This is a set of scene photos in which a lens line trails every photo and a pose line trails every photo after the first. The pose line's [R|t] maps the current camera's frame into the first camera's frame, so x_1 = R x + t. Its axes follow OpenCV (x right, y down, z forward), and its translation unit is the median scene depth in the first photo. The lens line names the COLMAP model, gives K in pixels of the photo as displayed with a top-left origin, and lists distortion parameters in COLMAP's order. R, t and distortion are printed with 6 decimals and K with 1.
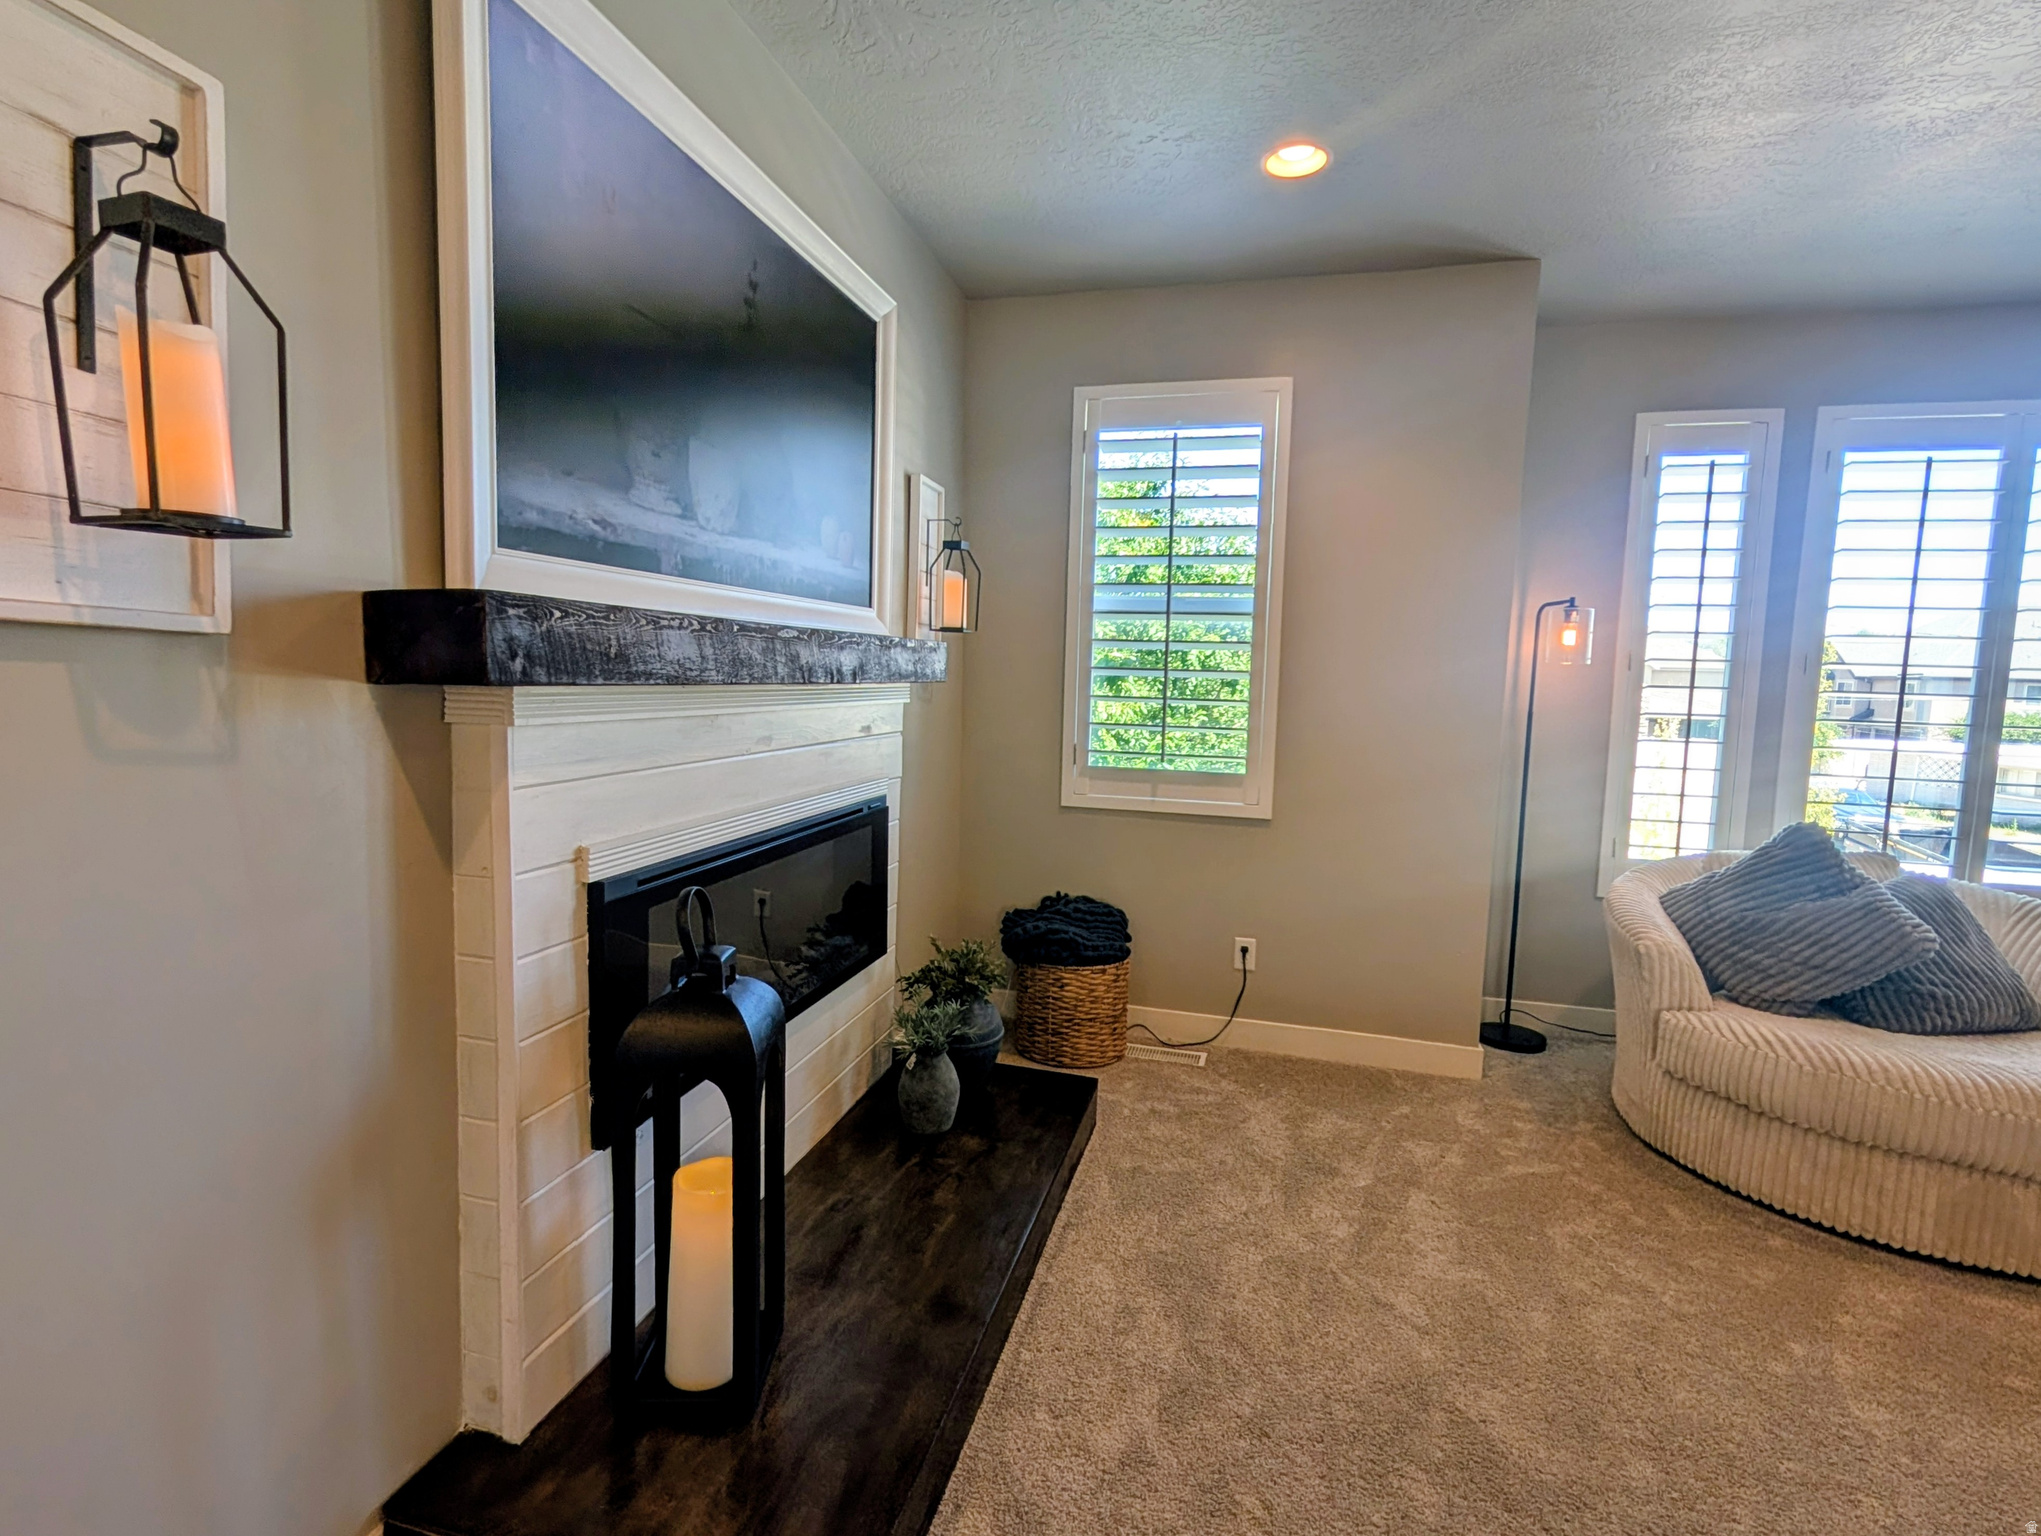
lens RADIAL K [[993.7, 0, 1018.9], [0, 993.7, 762.4], [0, 0, 1]] dist [-0.000795, -0.000451]
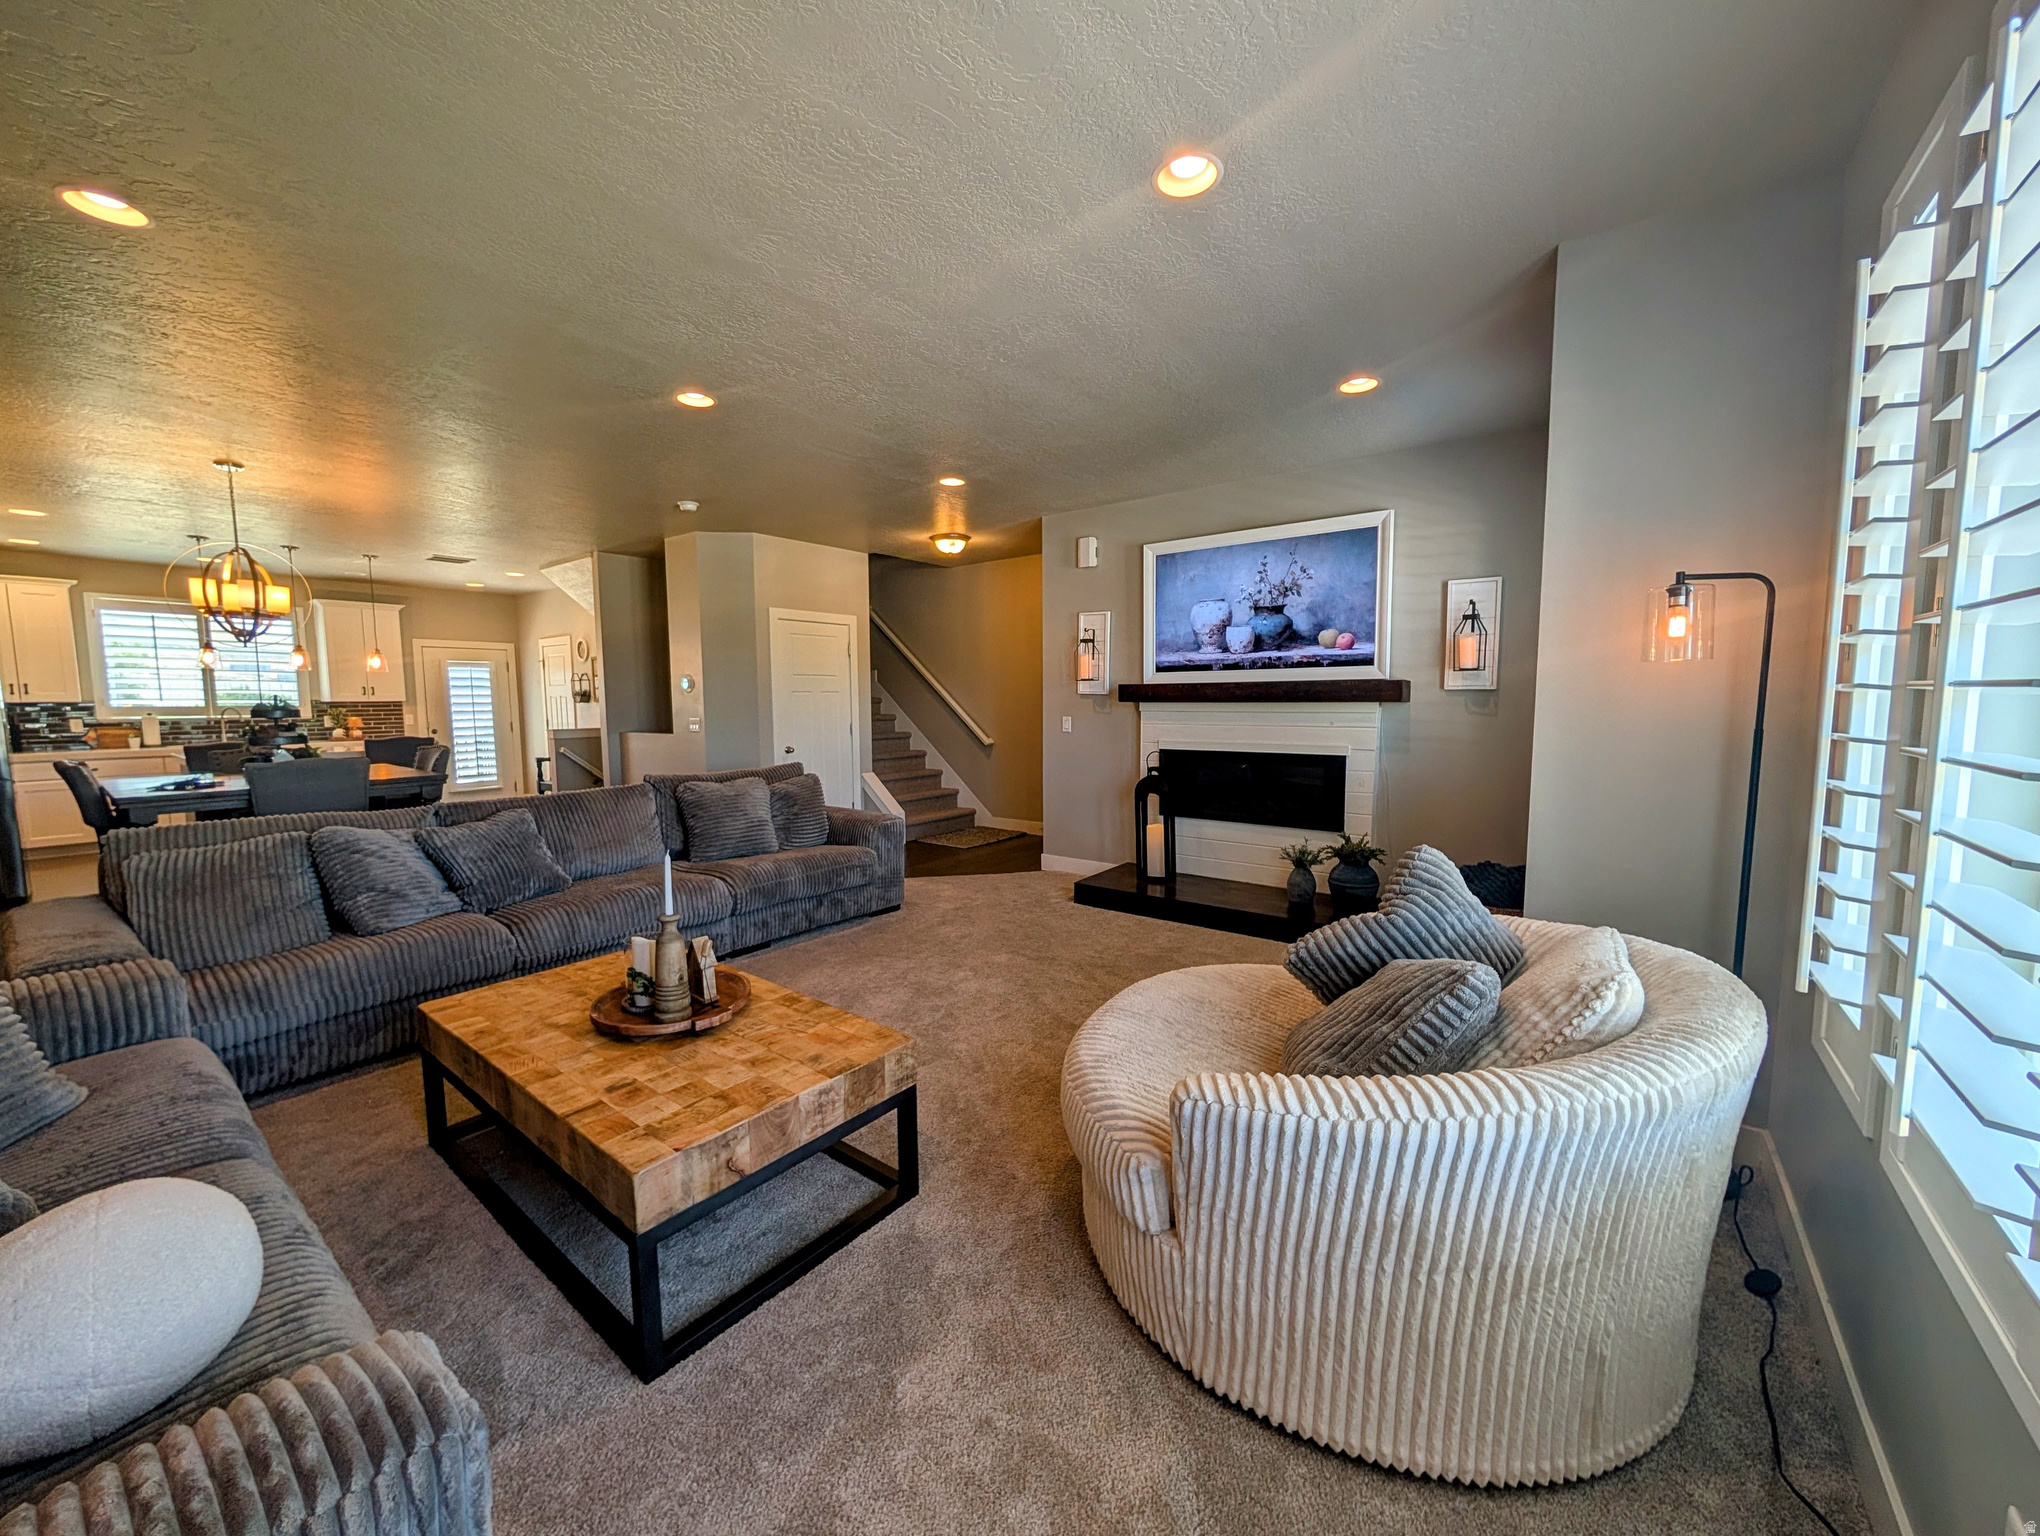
lens RADIAL K [[779.4, 0, 1020.0], [0, 779.4, 768.0], [0, 0, 1]] dist [0.003832, 0.000253]
pose [[-0.397221, 0.059516, -0.915791, 1.654194], [-0.086479, 0.991027, 0.101916, -0.048882], [0.913639, 0.119680, -0.388510, 1.011717]]
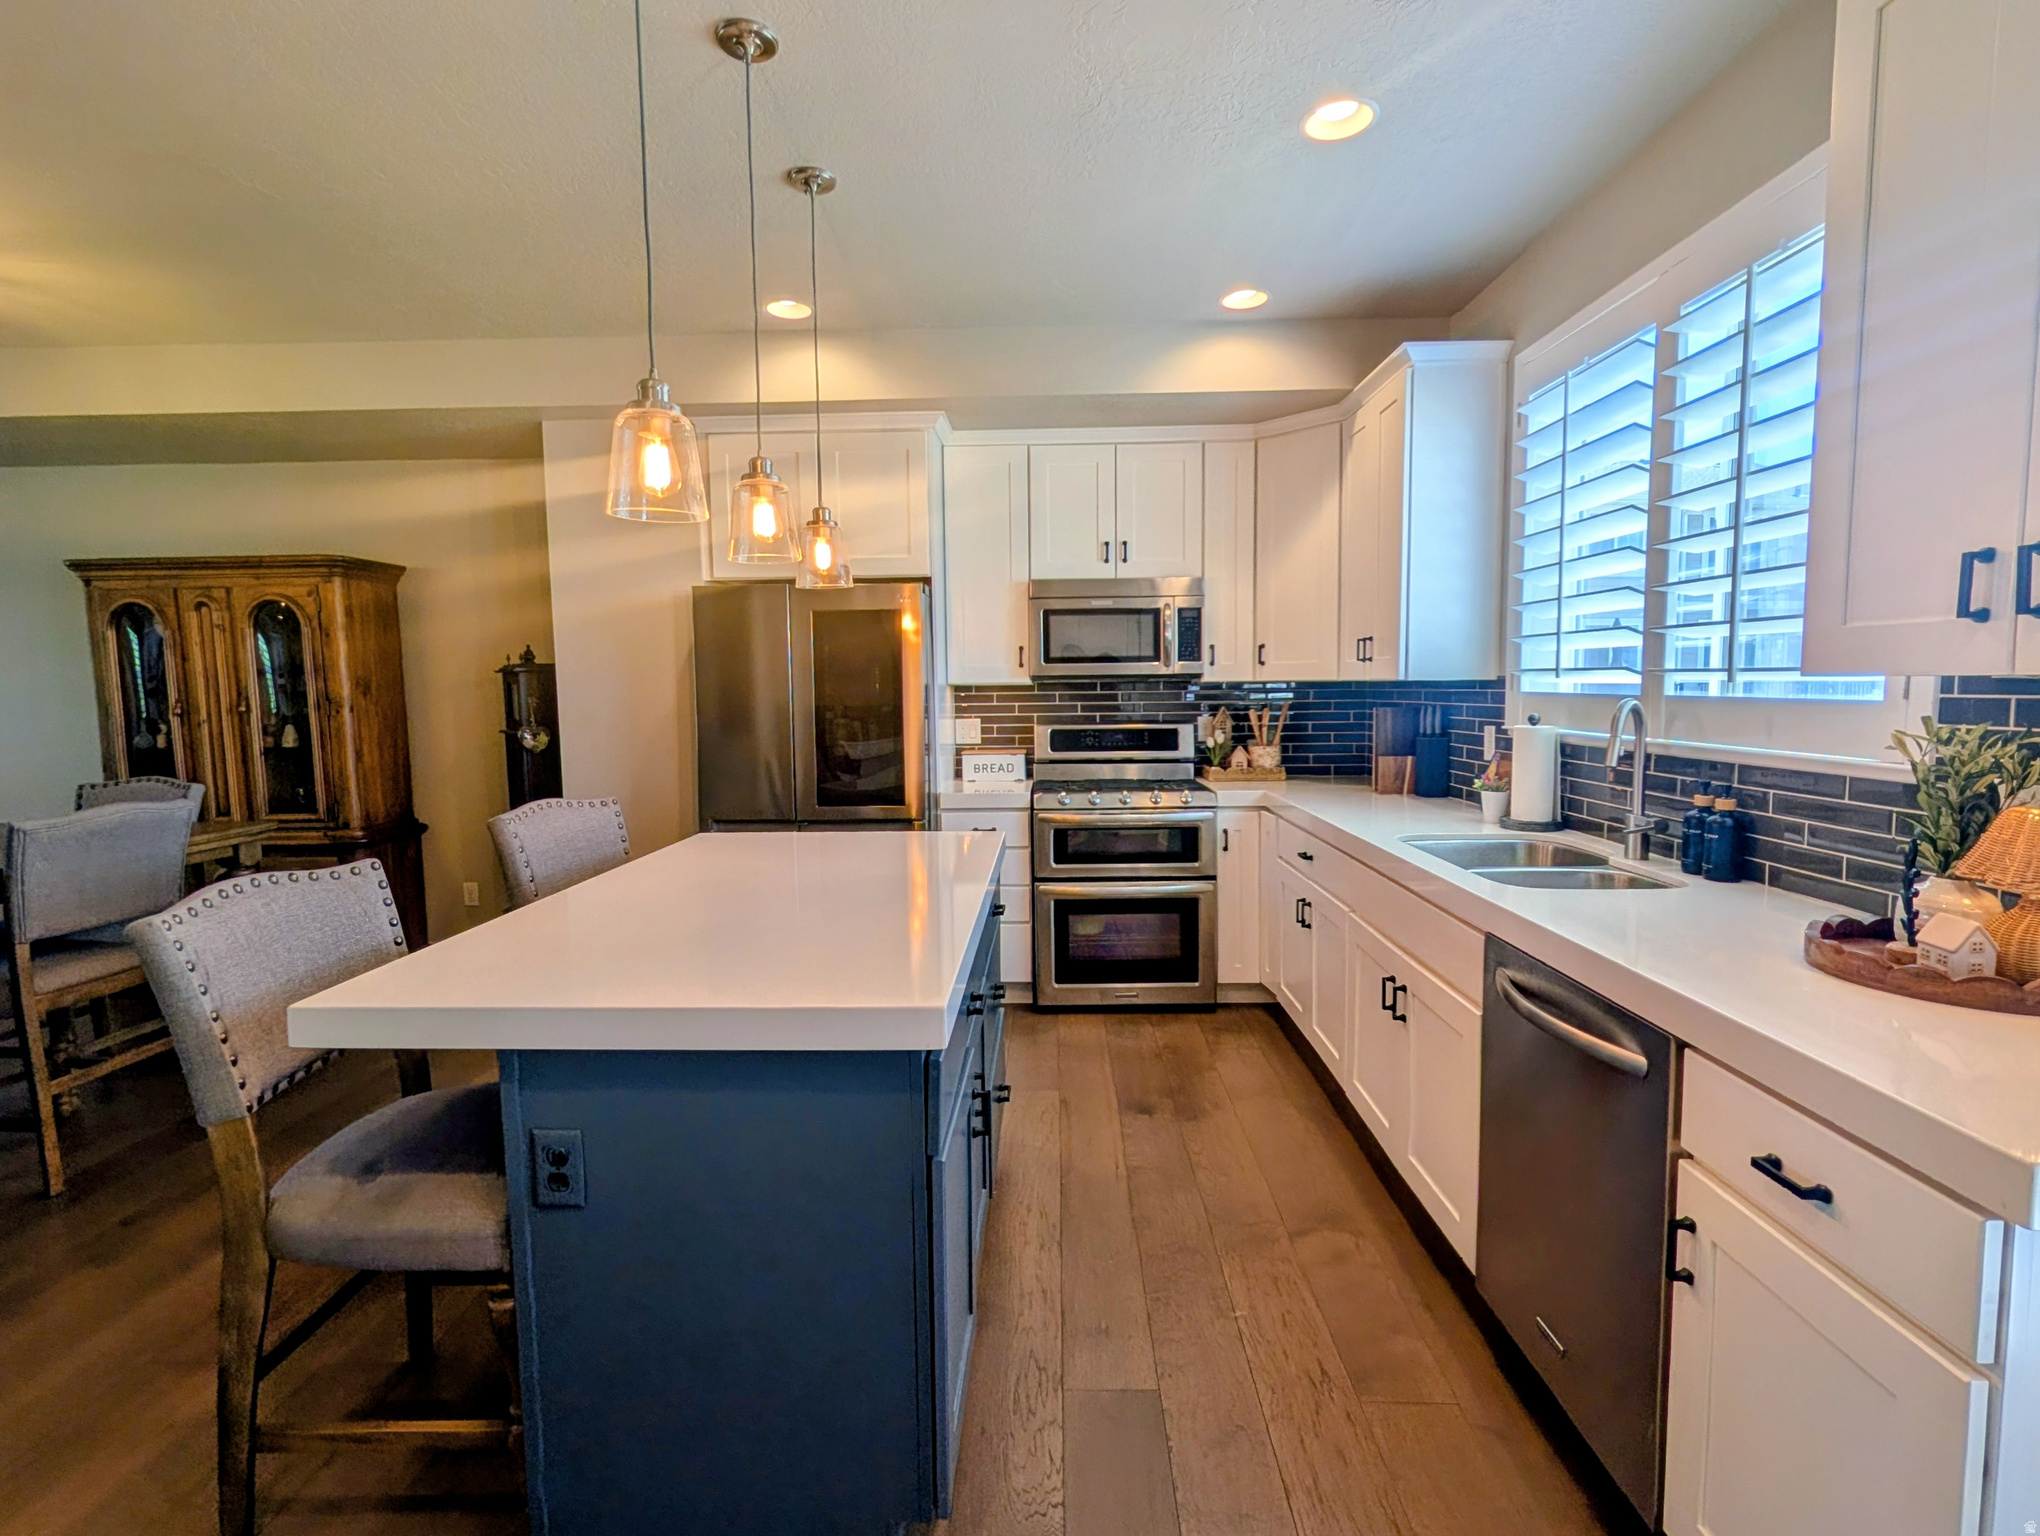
lens RADIAL K [[972.4, 0, 1020.0], [0, 972.4, 768.0], [0, 0, 1]] dist [-0.002361, -0.000122]
pose [[-0.216753, -0.106090, 0.970445, -0.541791], [0.093142, 0.987295, 0.128735, 0.175230], [-0.971773, 0.118293, -0.204118, -2.115434]]
